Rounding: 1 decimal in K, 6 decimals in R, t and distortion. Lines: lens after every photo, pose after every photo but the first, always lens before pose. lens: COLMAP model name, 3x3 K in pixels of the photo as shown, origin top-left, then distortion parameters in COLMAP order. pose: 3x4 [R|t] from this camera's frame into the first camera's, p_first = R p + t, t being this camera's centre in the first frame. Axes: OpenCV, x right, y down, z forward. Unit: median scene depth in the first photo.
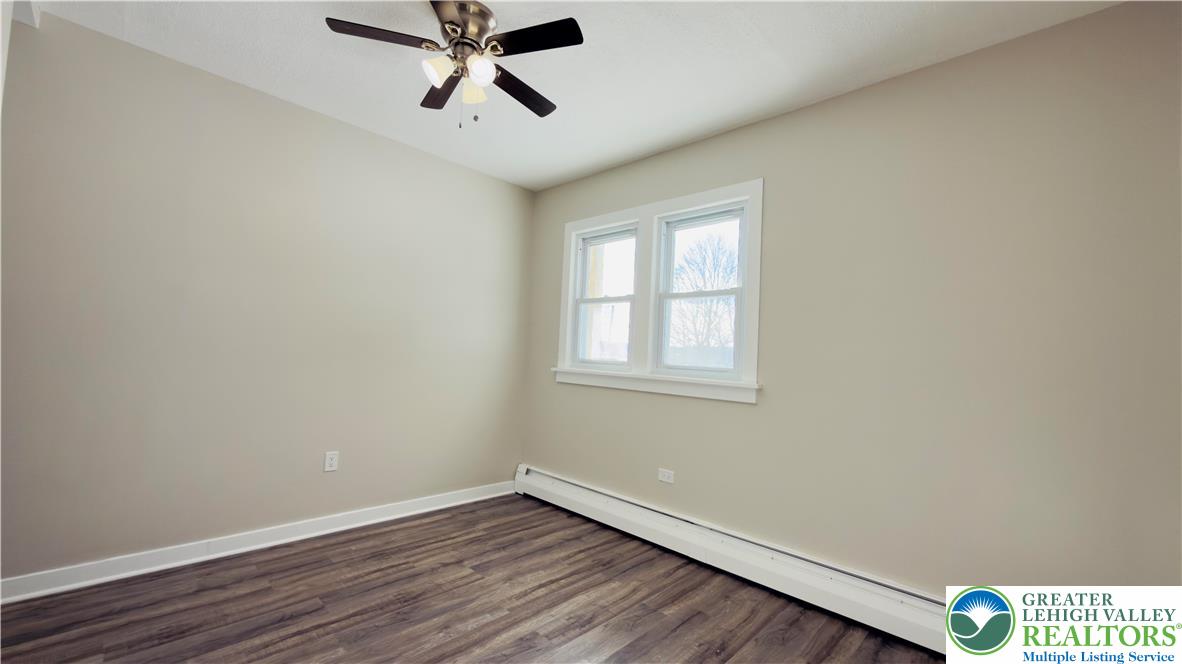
lens RADIAL K [[470.9, 0, 591.0], [0, 470.9, 332.0], [0, 0, 1]] dist [-0.000380, 0.000023]
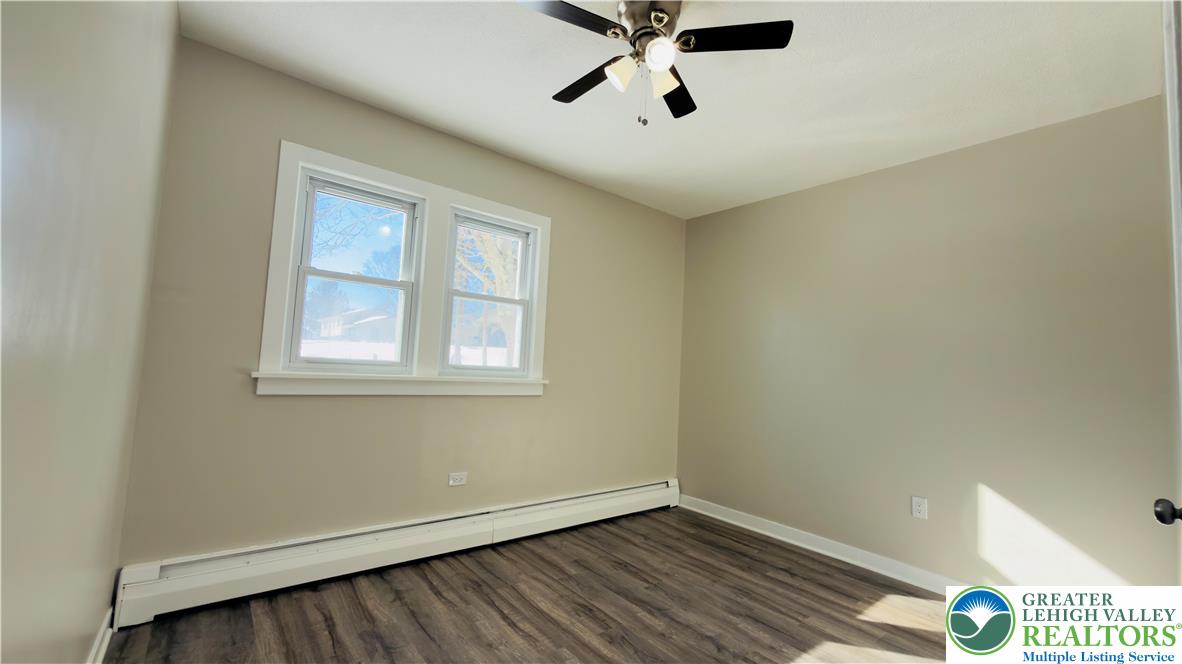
lens RADIAL K [[465.8, 0, 604.3], [0, 465.8, 329.3], [0, 0, 1]] dist [0.000669, 0.000133]
pose [[0.110036, 0.034001, 0.993346, -0.838956], [-0.099141, 0.994806, -0.023068, -0.012798], [-0.988971, -0.095943, 0.112835, 0.668547]]
